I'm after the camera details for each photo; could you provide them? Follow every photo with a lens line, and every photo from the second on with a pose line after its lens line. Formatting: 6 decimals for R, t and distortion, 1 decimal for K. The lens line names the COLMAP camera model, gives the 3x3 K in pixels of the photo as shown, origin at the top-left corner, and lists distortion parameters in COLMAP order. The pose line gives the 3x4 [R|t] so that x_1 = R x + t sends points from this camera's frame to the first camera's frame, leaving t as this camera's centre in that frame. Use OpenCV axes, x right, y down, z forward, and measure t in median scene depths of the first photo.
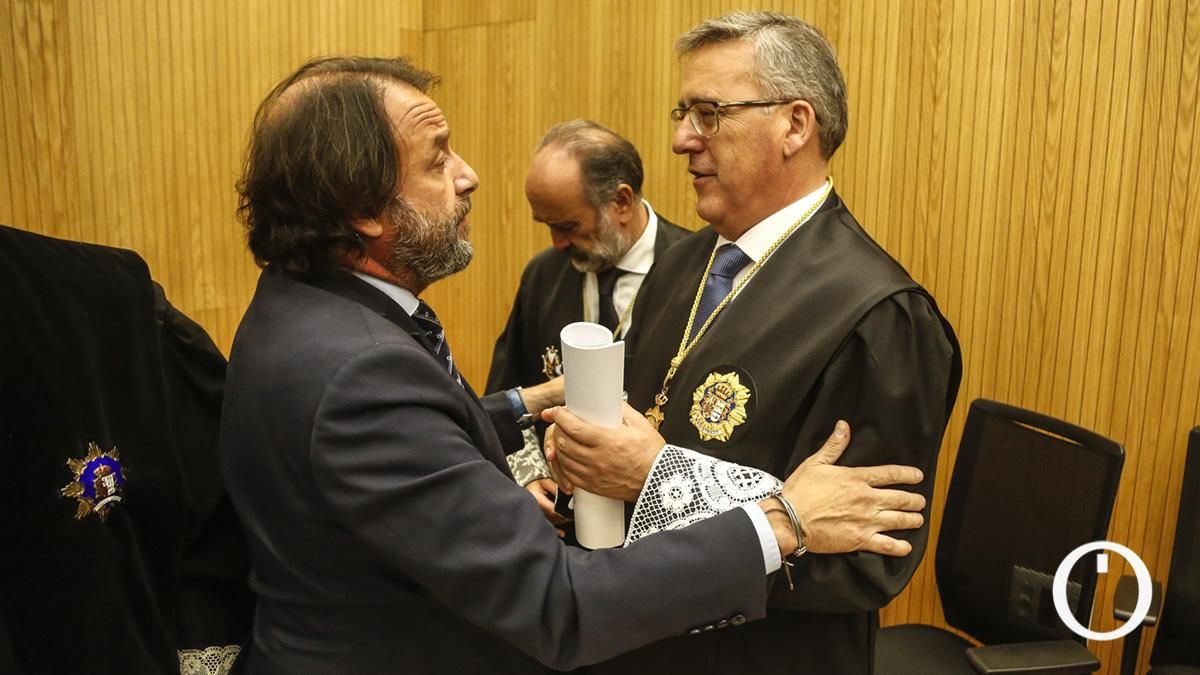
lens RADIAL K [[904.2, 0, 672.4], [0, 904.2, 338.6], [0, 0, 1]] dist [-0.103248, 0.043302]
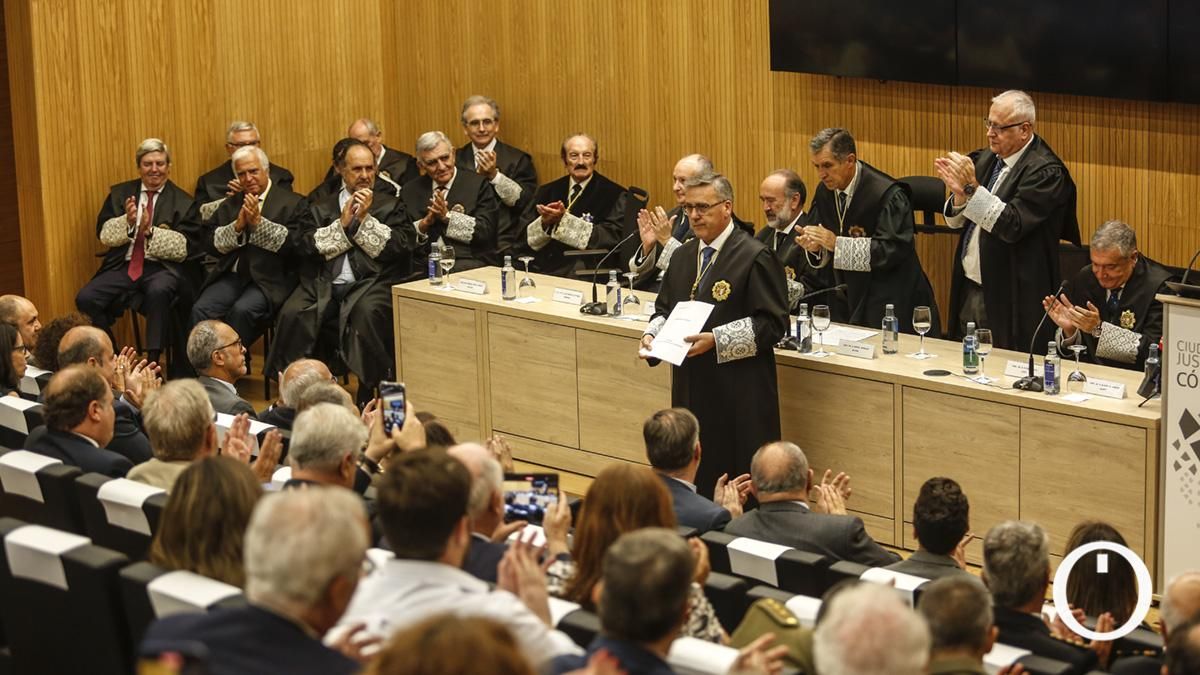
lens RADIAL K [[2888.5, 0, 600.0], [0, 2888.5, 337.5], [0, 0, 1]] dist [-0.029386, -0.138252]
pose [[0.994029, -0.039932, -0.101545, 0.616254], [0.040670, 0.999159, 0.005207, 0.308497], [0.101252, -0.009306, 0.994817, -4.383750]]
